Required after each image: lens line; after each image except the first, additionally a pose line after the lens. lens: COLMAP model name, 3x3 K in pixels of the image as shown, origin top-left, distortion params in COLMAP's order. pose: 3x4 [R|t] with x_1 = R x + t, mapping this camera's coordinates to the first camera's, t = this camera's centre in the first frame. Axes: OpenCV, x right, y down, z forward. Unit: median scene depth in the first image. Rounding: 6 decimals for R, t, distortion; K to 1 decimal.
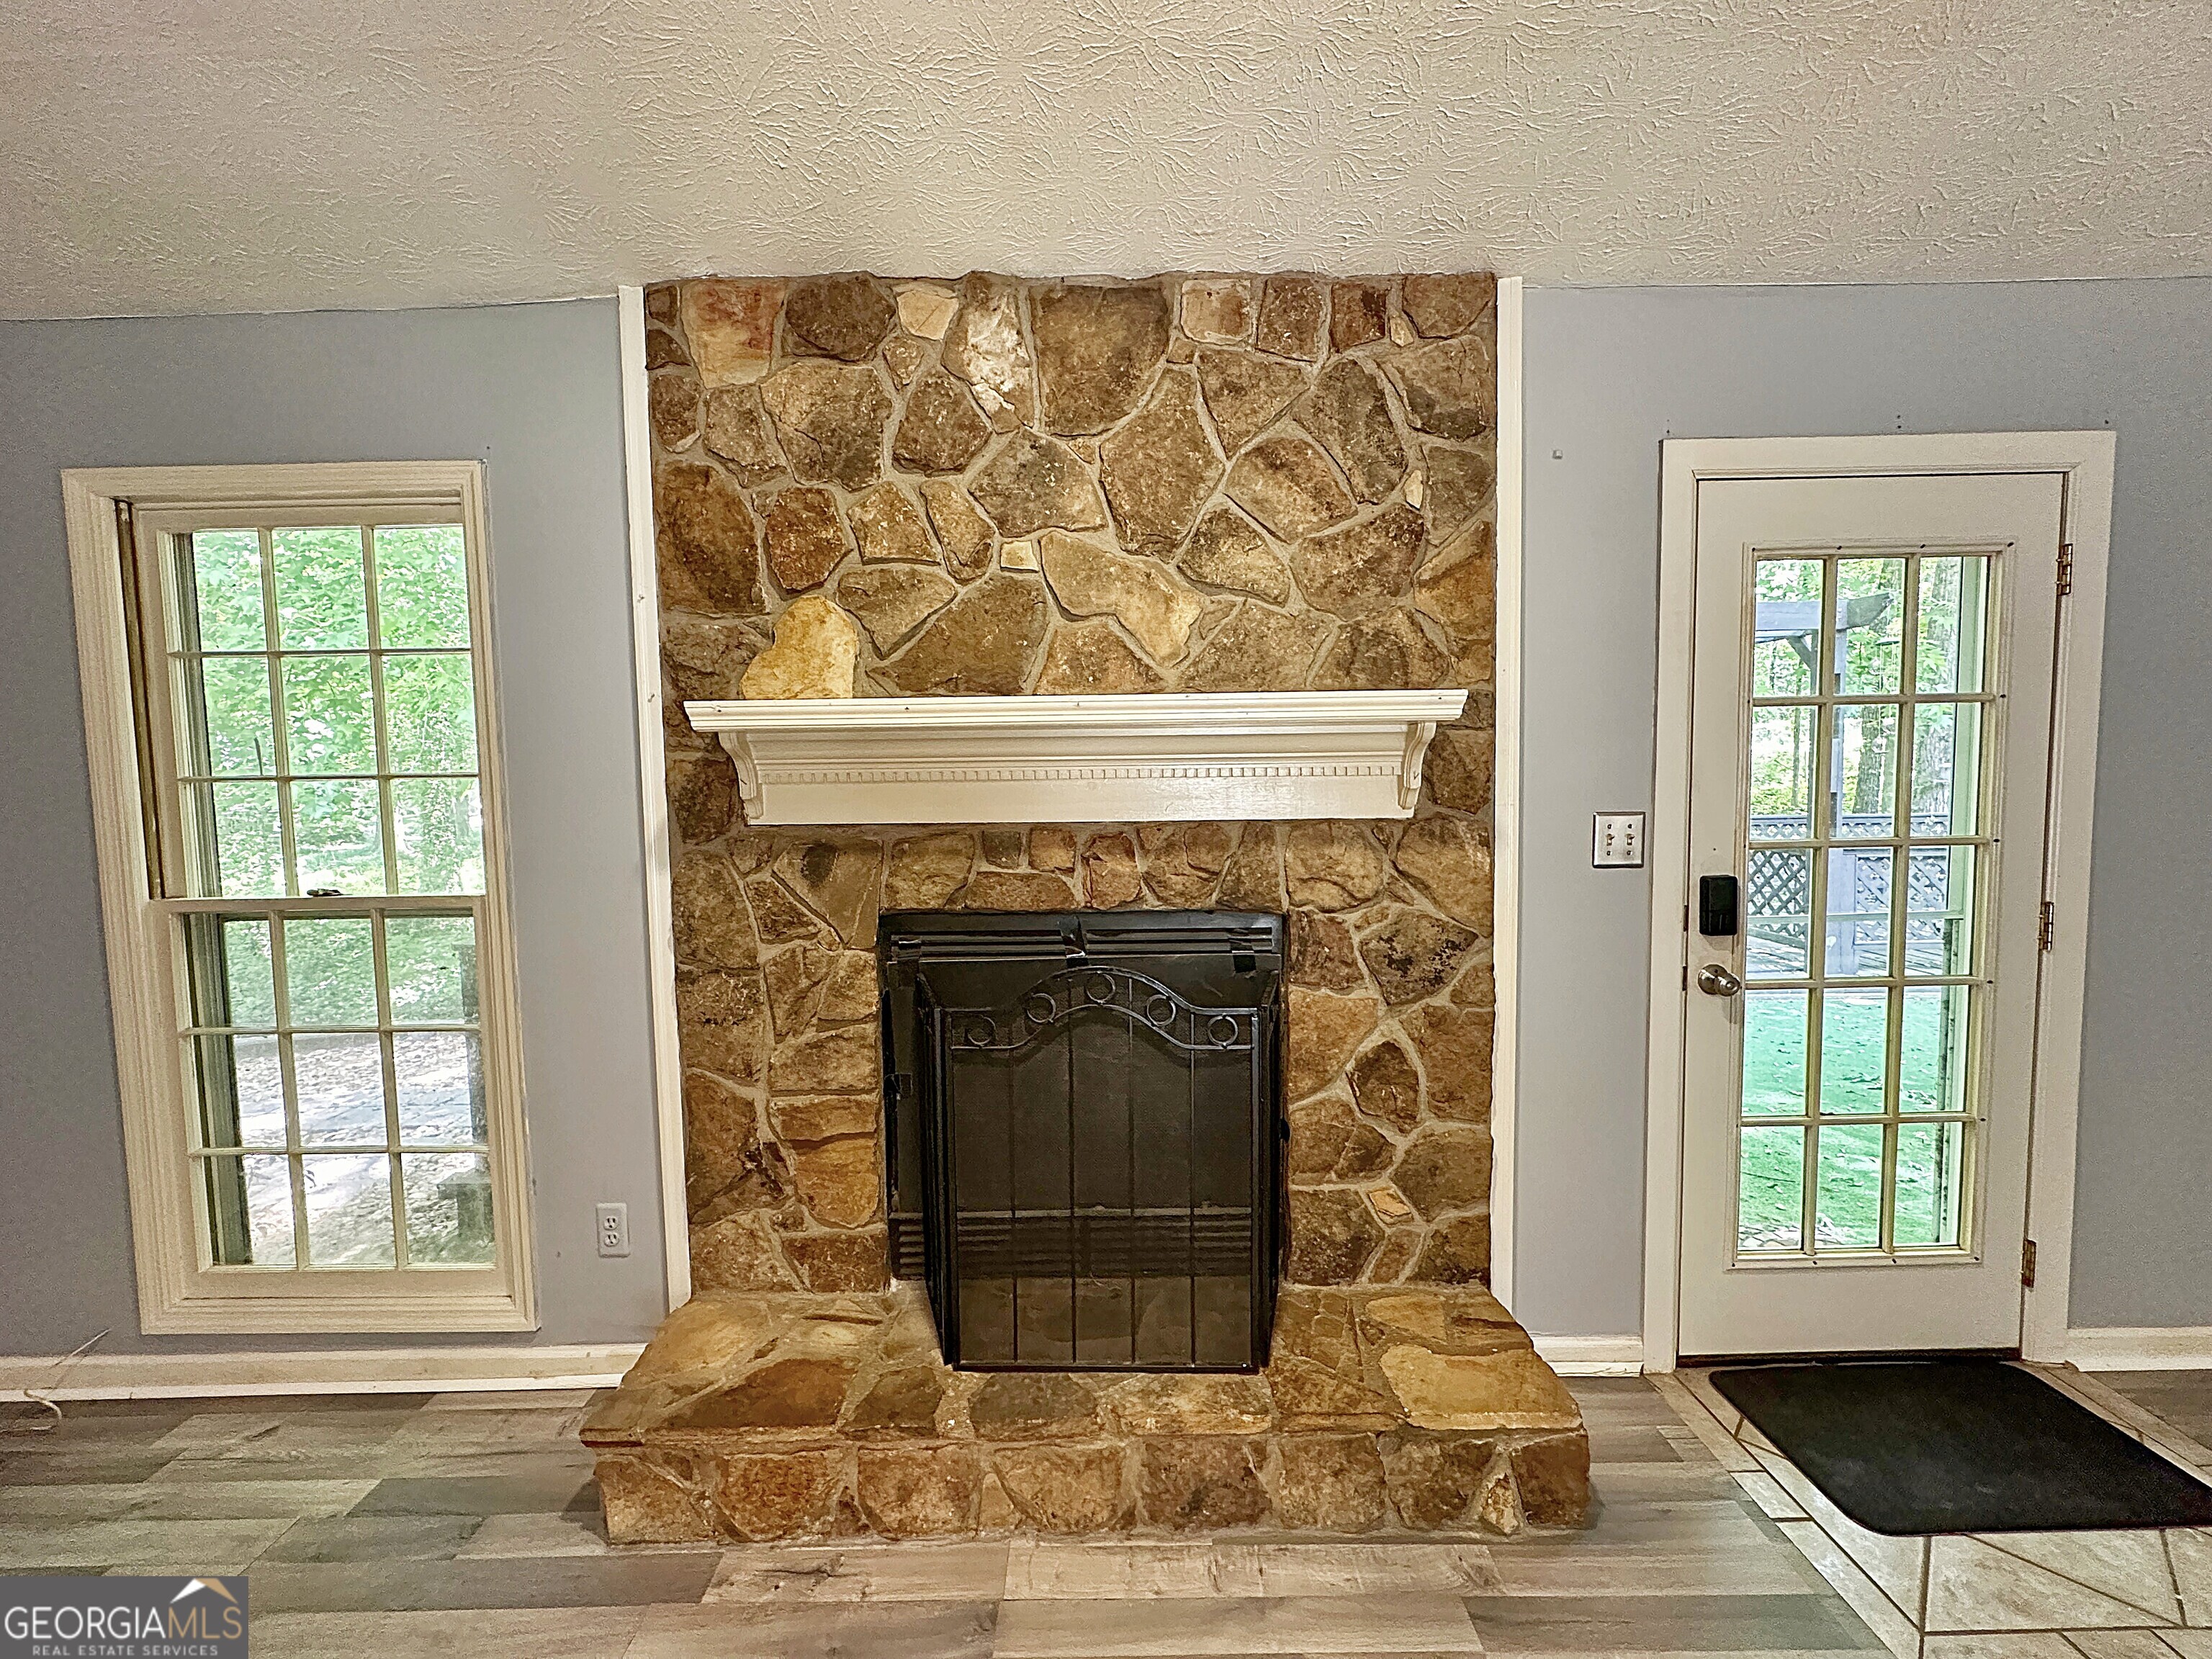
lens RADIAL K [[881.3, 0, 1106.6], [0, 881.3, 831.8], [0, 0, 1]] dist [-0.002733, 0.000722]
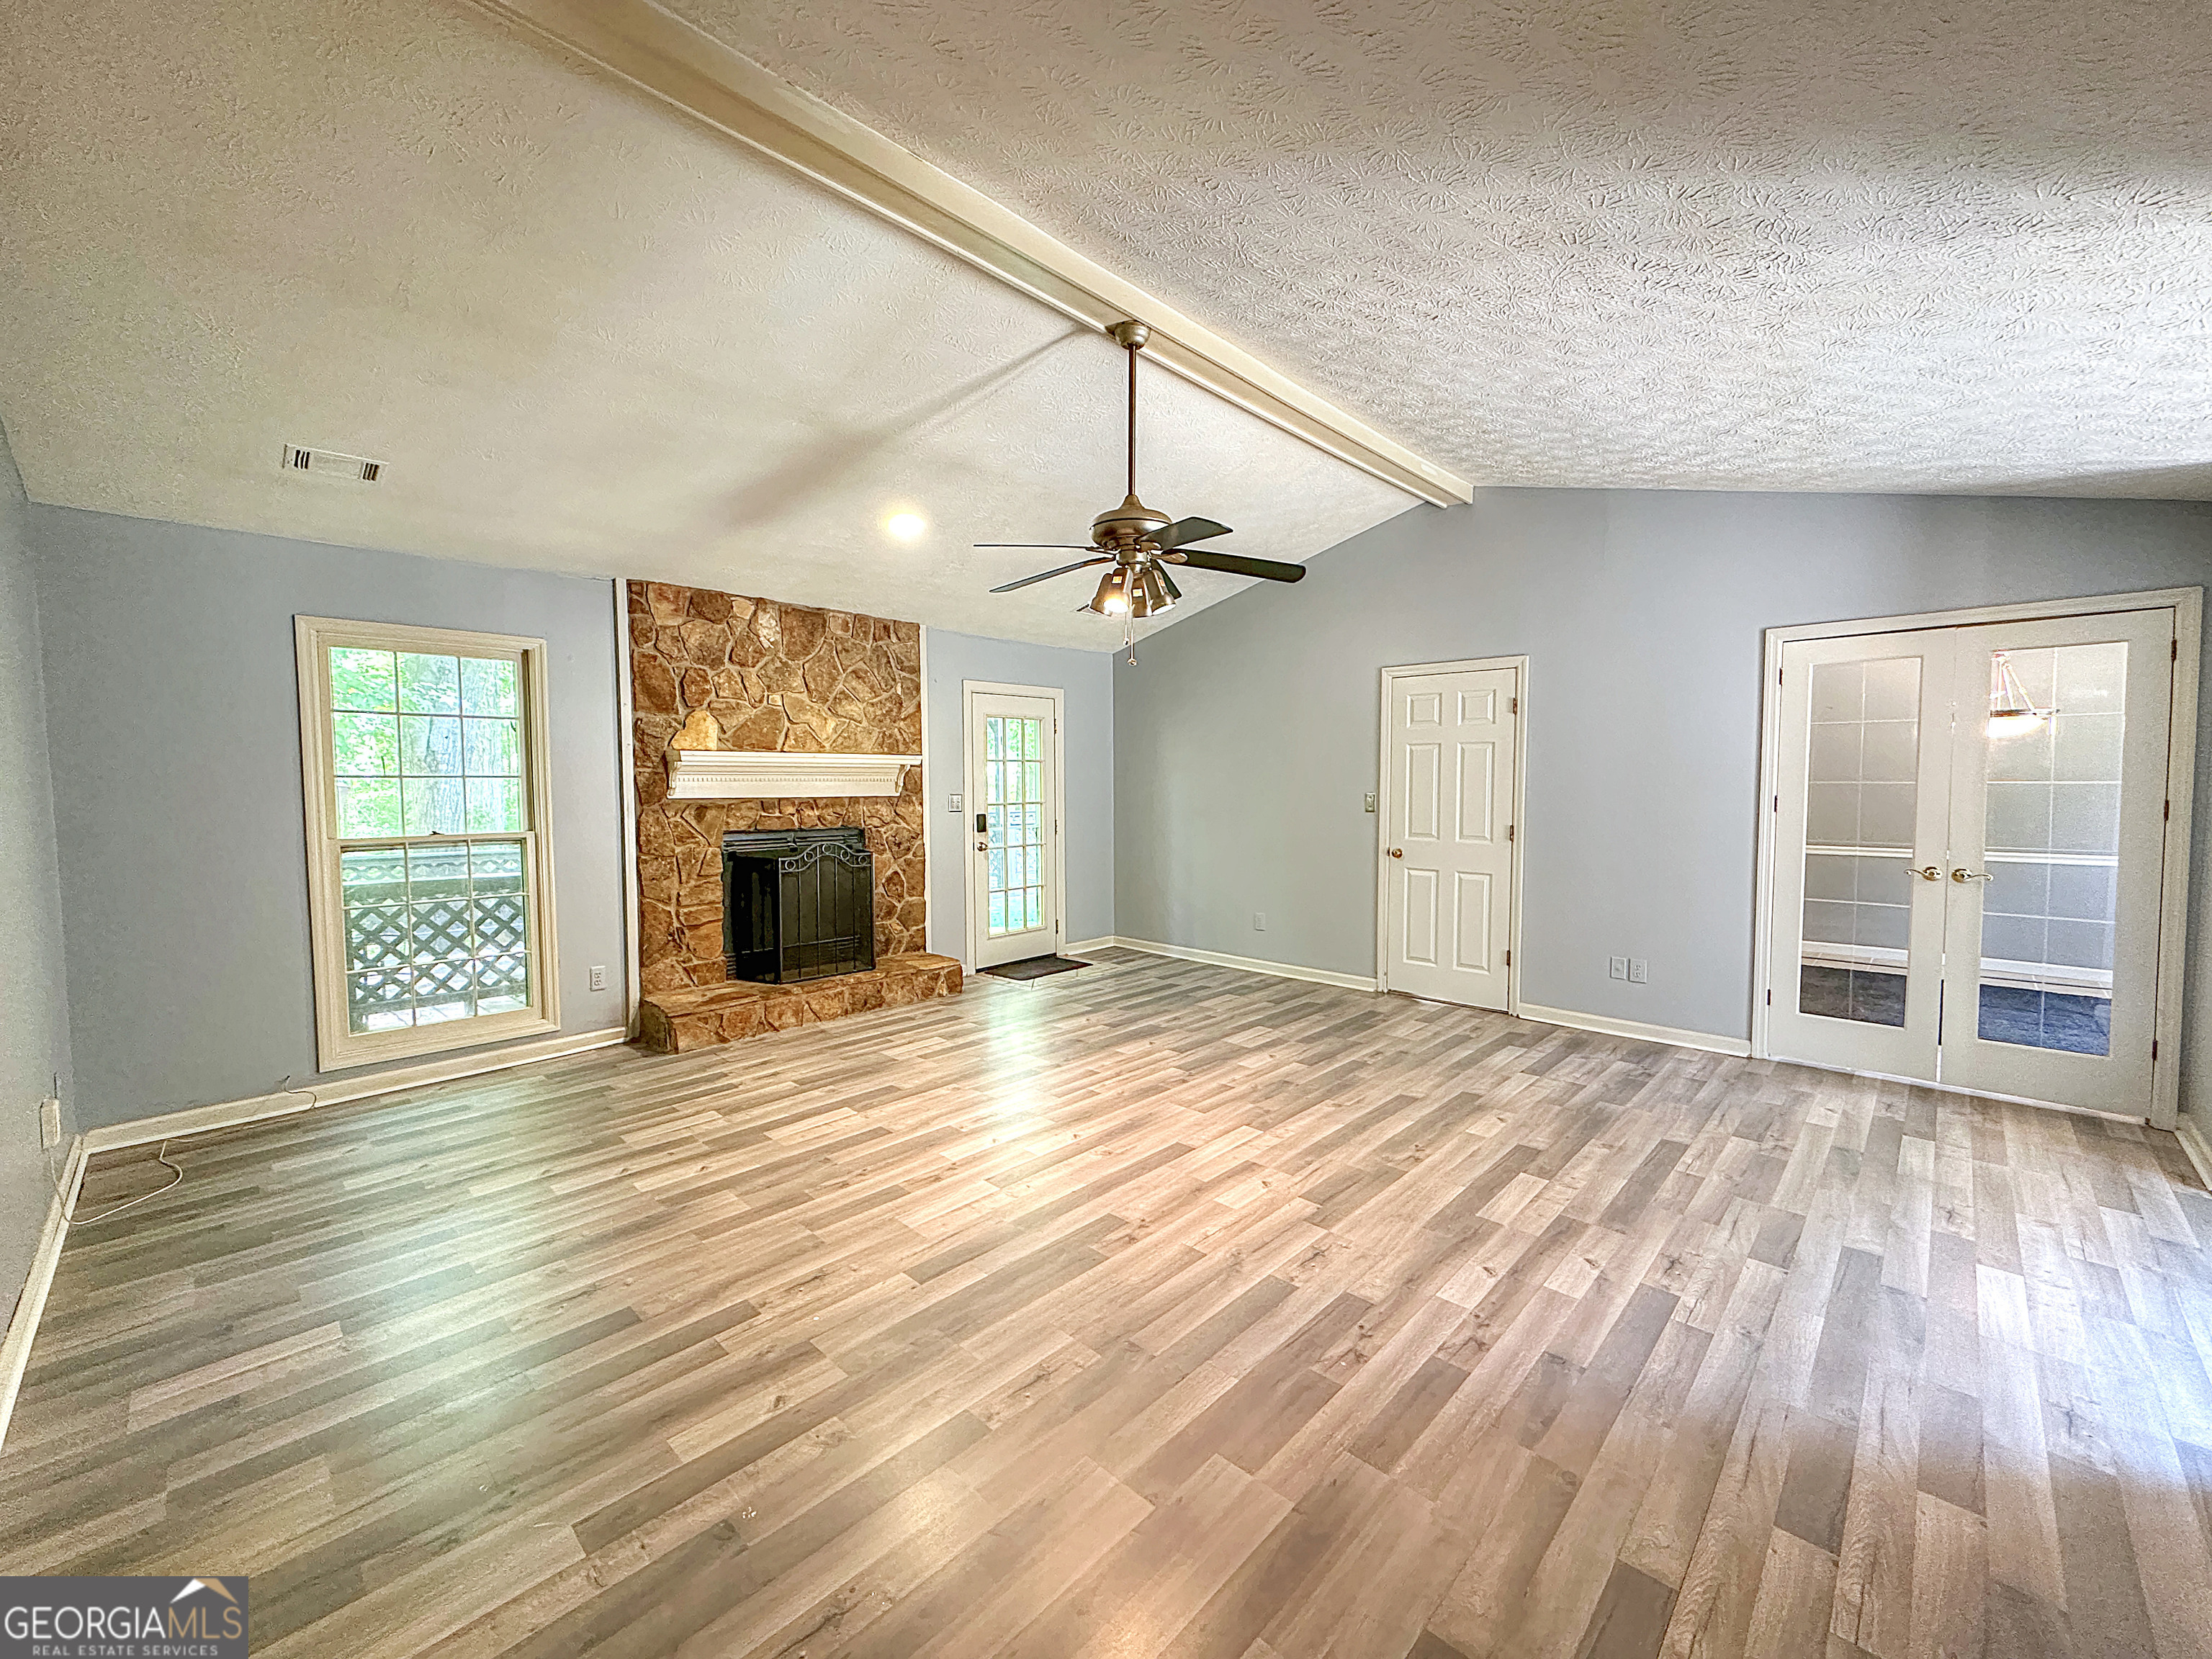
lens RADIAL K [[881.3, 0, 1103.8], [0, 881.3, 827.2], [0, 0, 1]] dist [-0.002733, 0.000722]
pose [[0.693993, -0.025030, 0.719547, -1.353887], [0.037926, 0.999279, -0.001819, 0.125279], [-0.718982, 0.028552, 0.694442, -1.608301]]
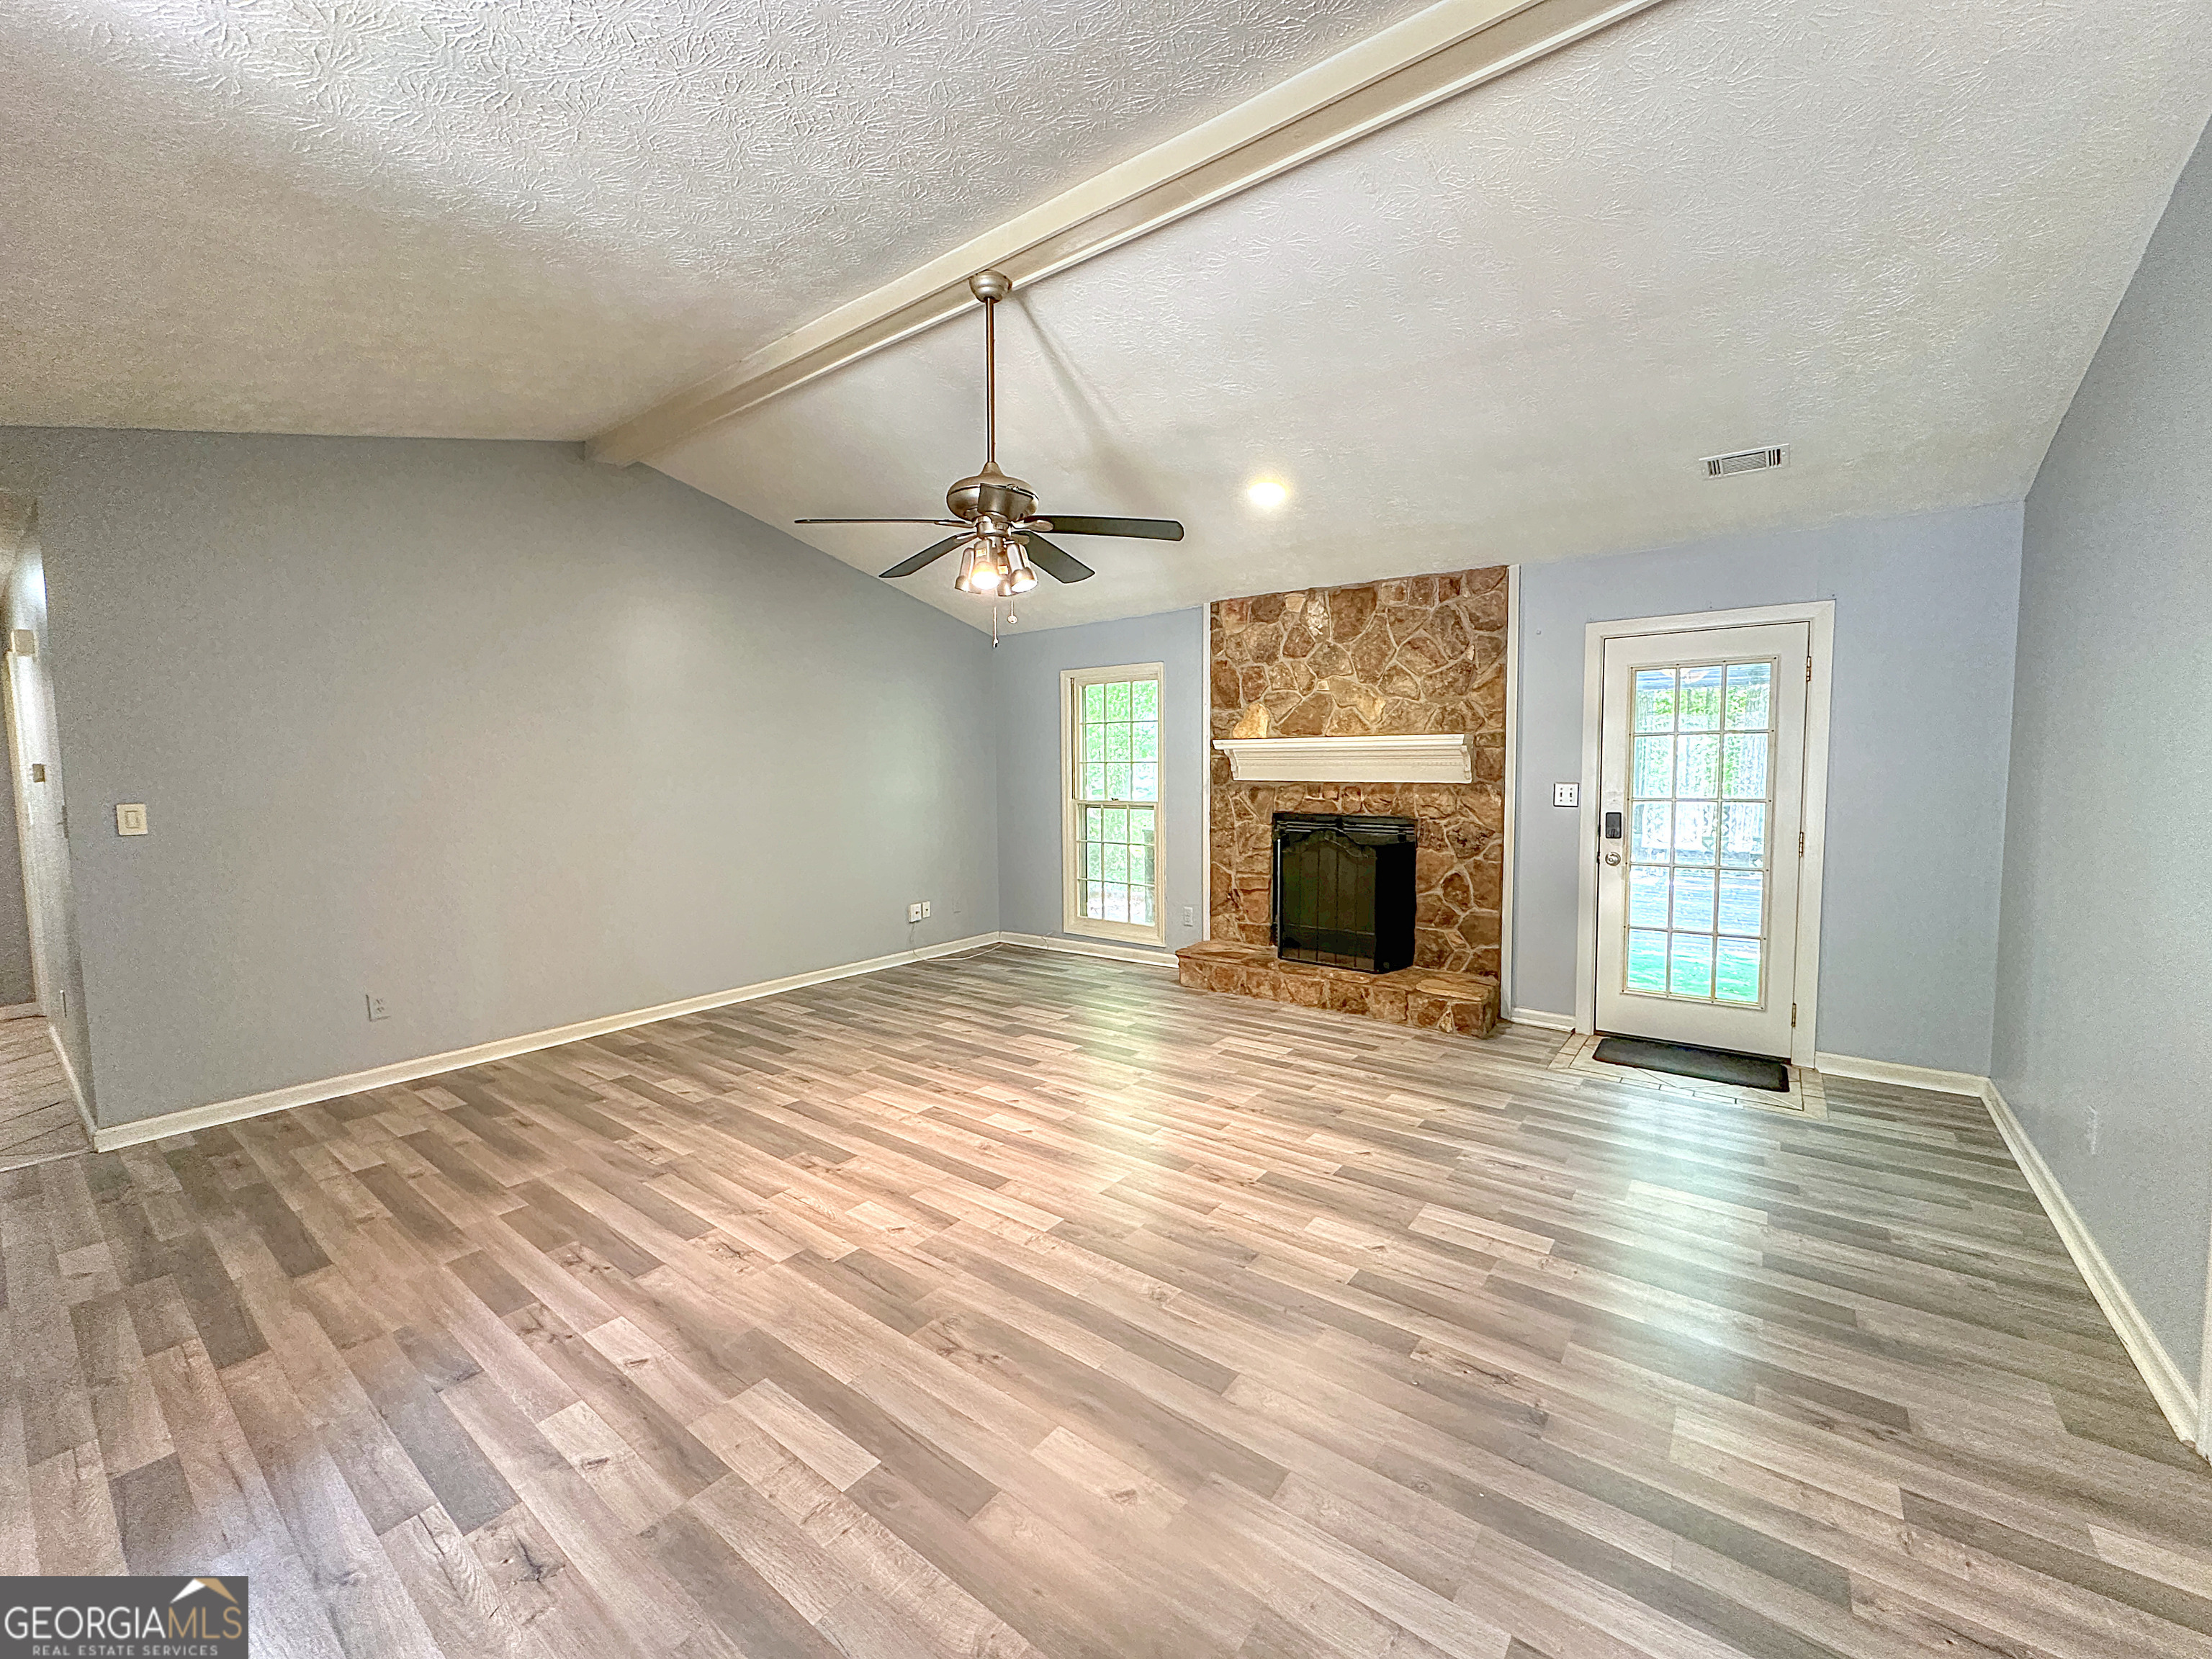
lens RADIAL K [[881.3, 0, 1106.8], [0, 881.3, 827.9], [0, 0, 1]] dist [-0.002733, 0.000722]
pose [[0.797039, 0.054416, -0.601471, 1.043288], [-0.044144, 0.998518, 0.031840, 0.077835], [0.602312, 0.001174, 0.798260, -1.617548]]
